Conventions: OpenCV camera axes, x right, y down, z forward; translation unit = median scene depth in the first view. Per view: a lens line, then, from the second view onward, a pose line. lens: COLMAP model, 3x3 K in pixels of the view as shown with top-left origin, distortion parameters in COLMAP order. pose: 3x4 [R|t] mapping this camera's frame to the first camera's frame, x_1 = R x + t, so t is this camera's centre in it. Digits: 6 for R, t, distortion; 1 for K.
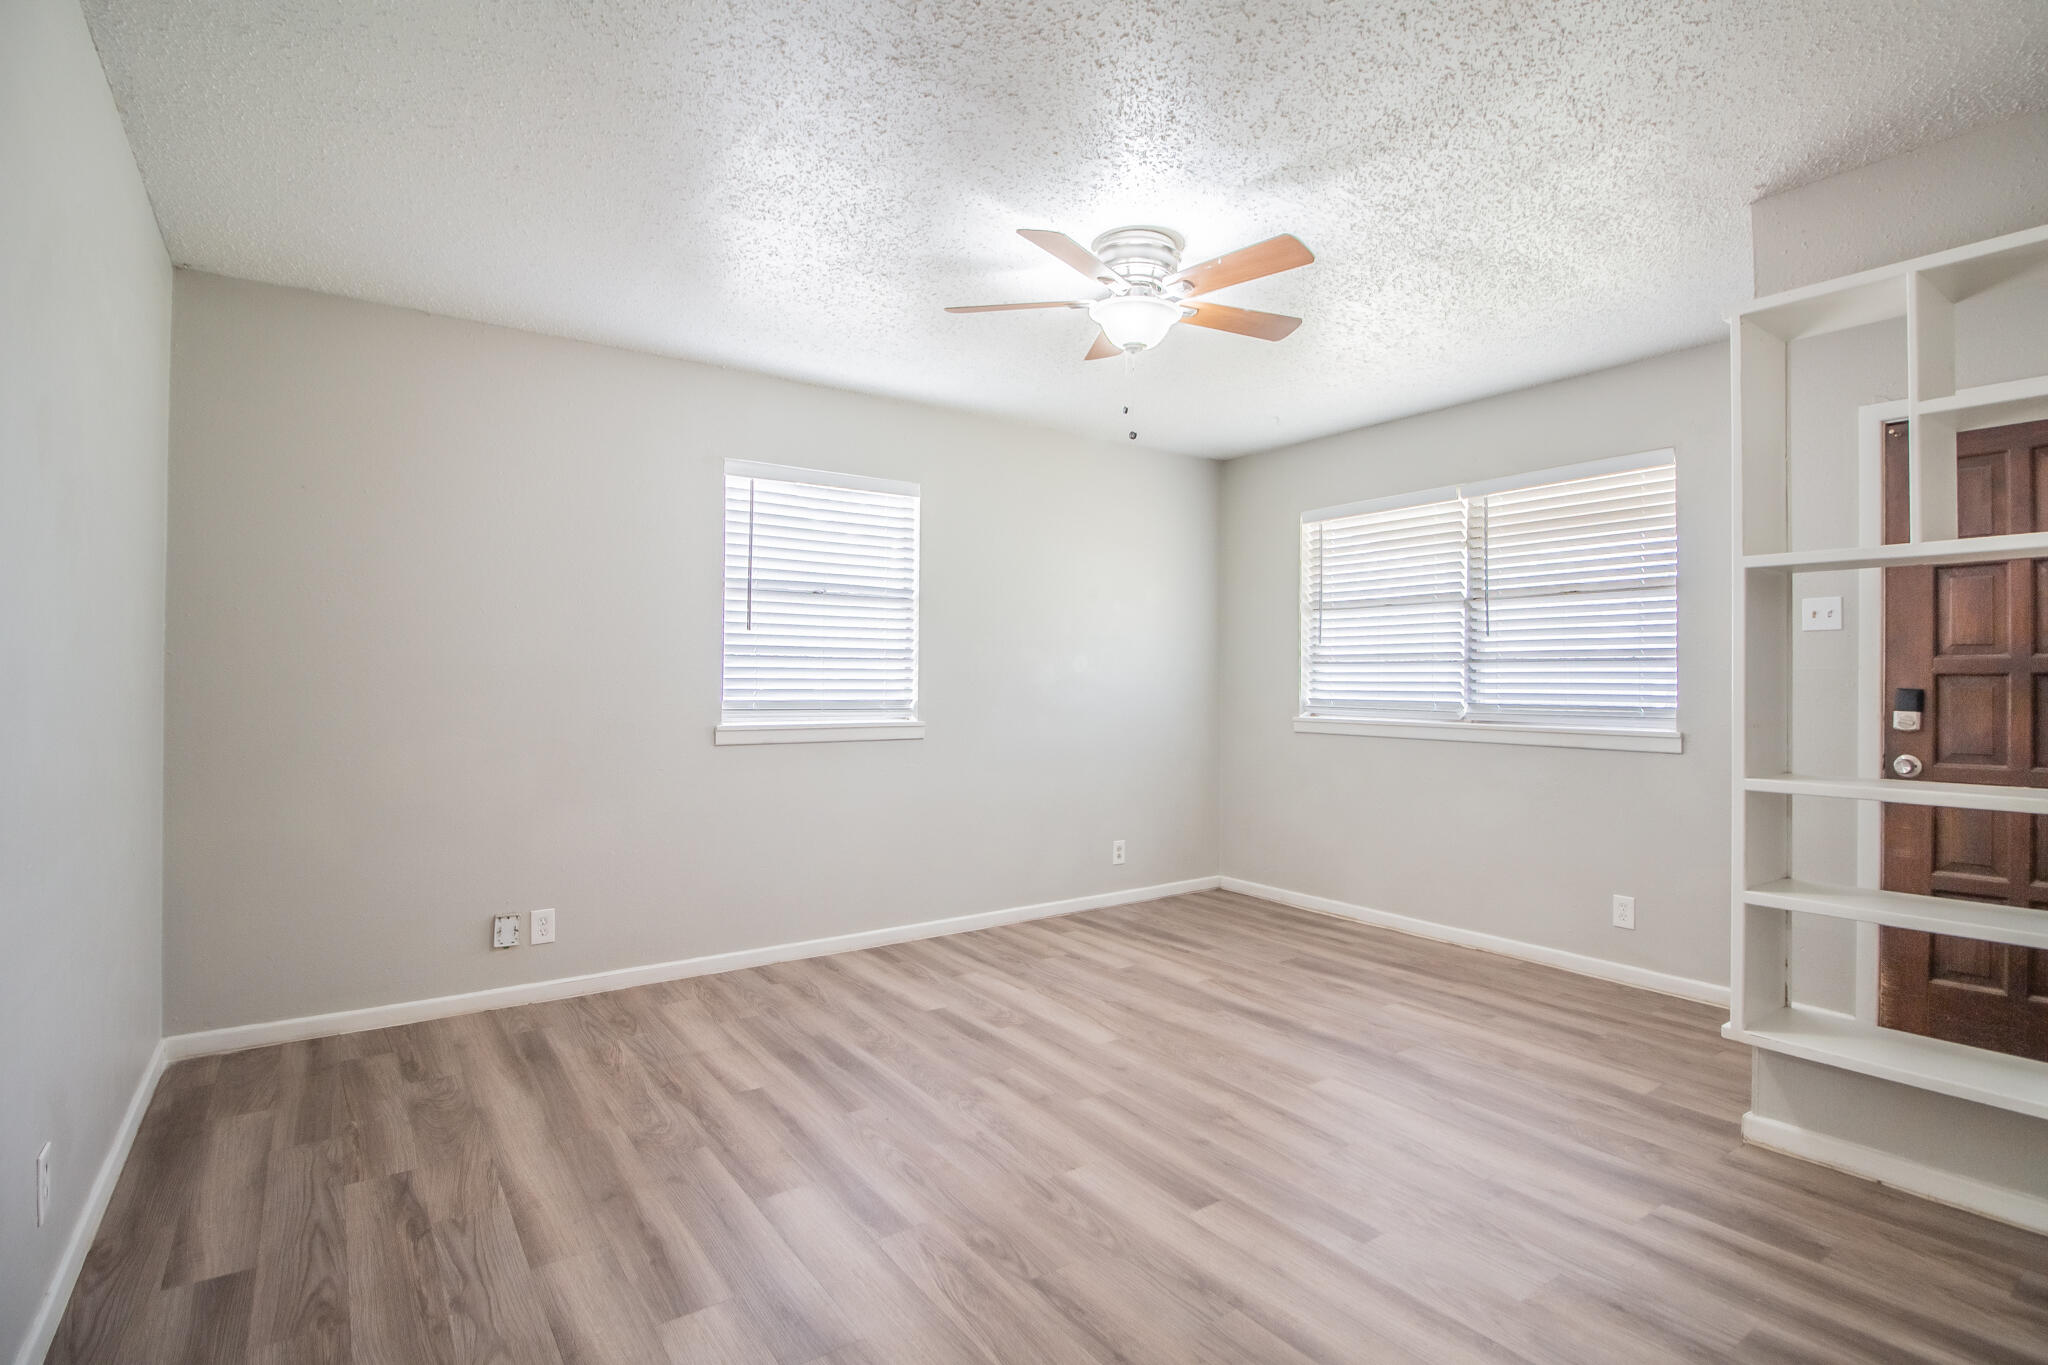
lens RADIAL K [[1002.1, 0, 1024.3], [0, 1002.1, 674.1], [0, 0, 1]] dist [-0.001020, -0.000320]
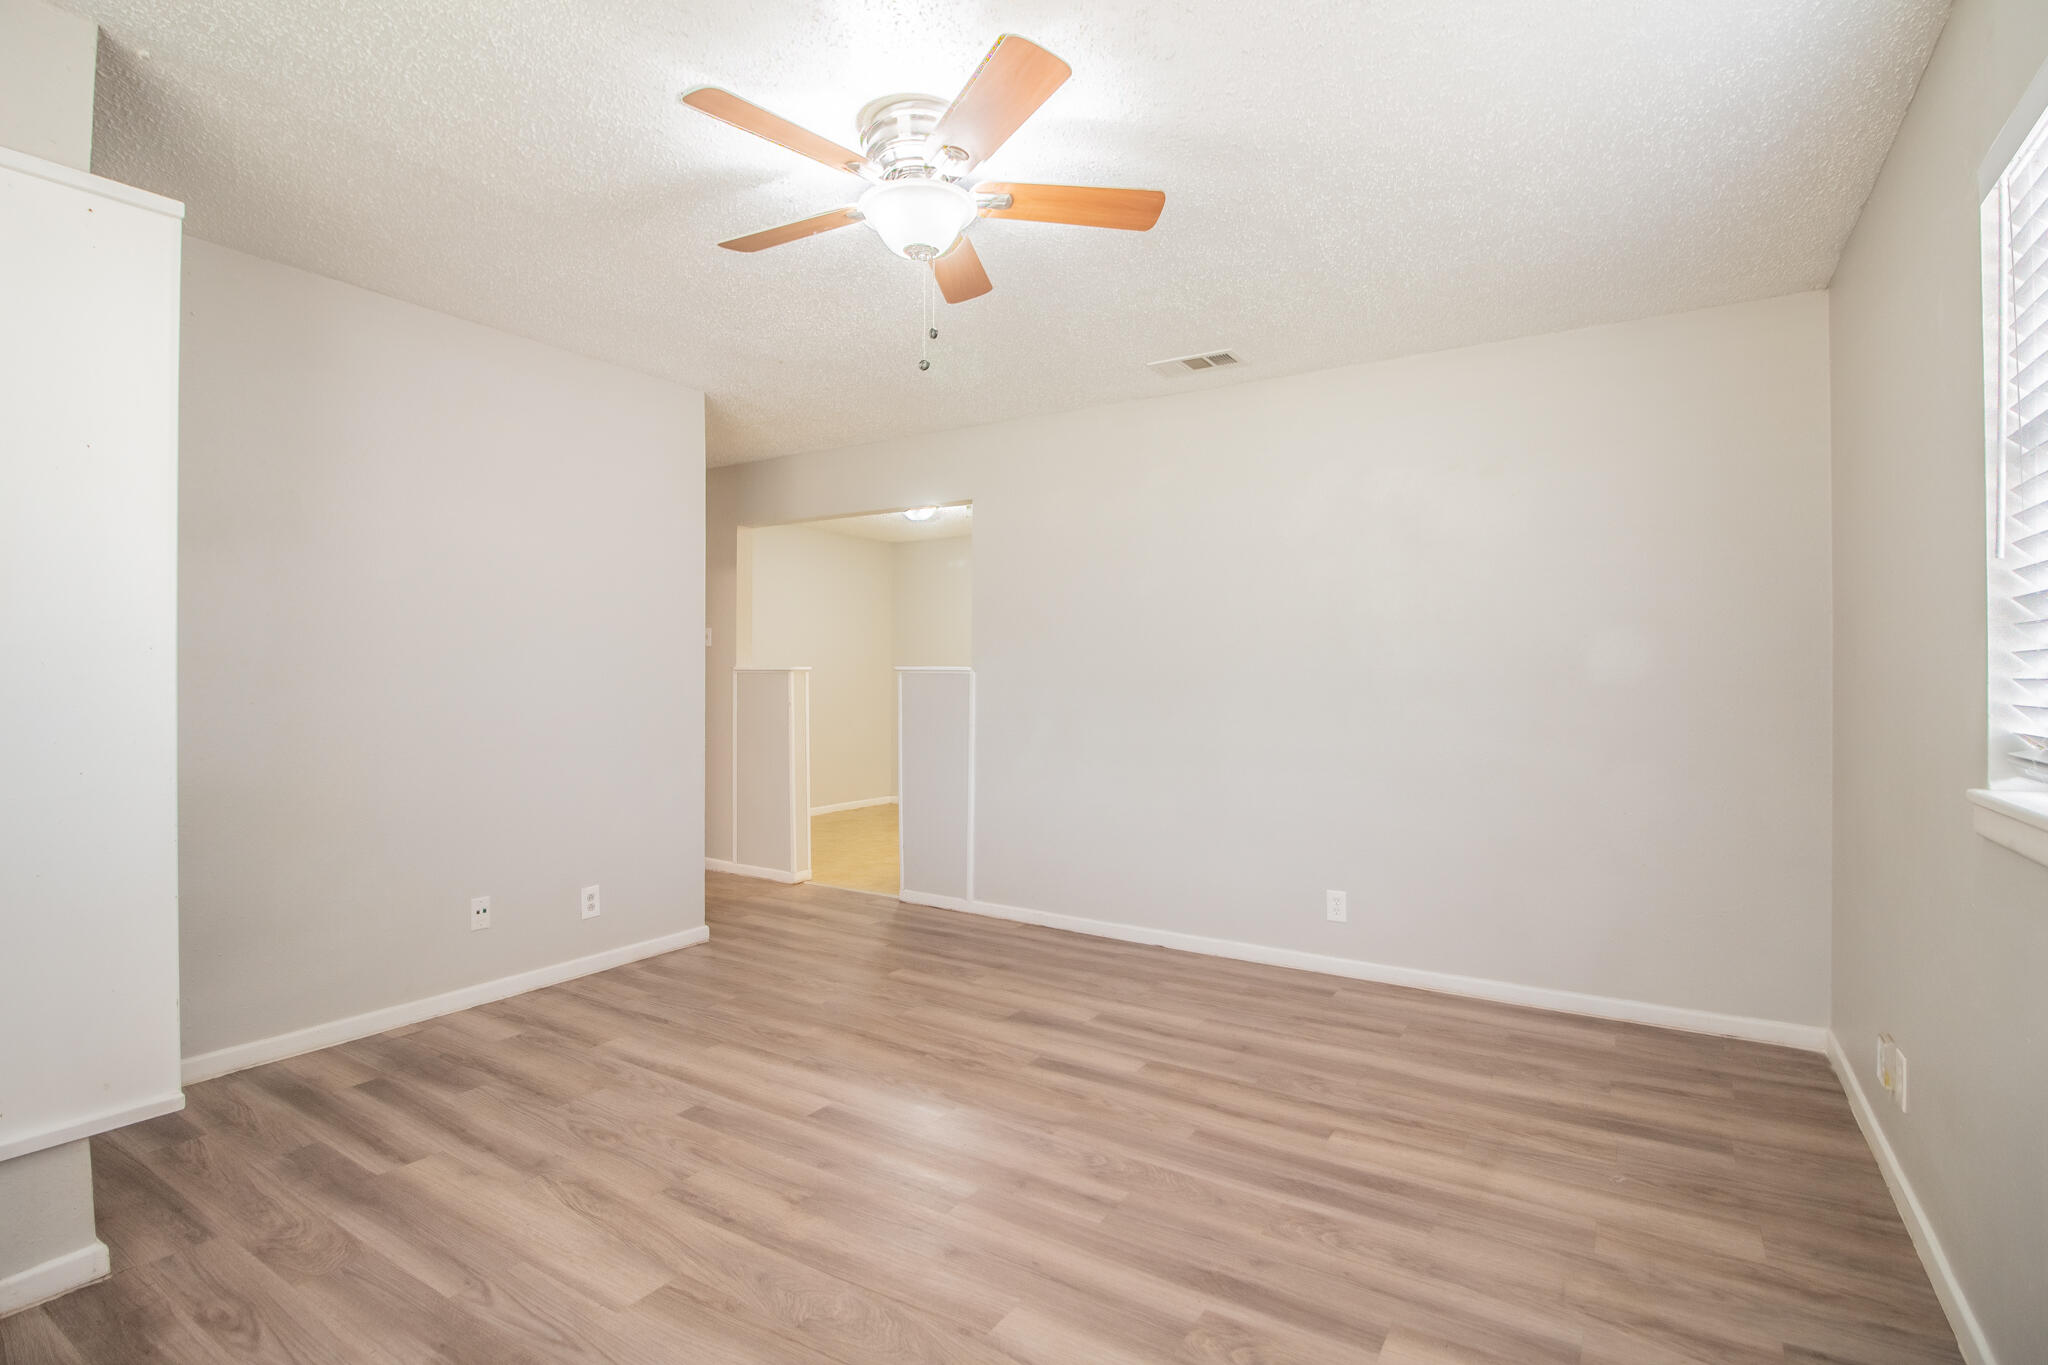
lens RADIAL K [[1002.1, 0, 1024.3], [0, 1002.1, 674.1], [0, 0, 1]] dist [-0.001020, -0.000320]
pose [[-0.921710, -0.012351, -0.387683, 0.326227], [-0.007687, 0.999878, -0.013580, 0.015877], [0.387804, -0.009537, -0.921693, 1.687144]]
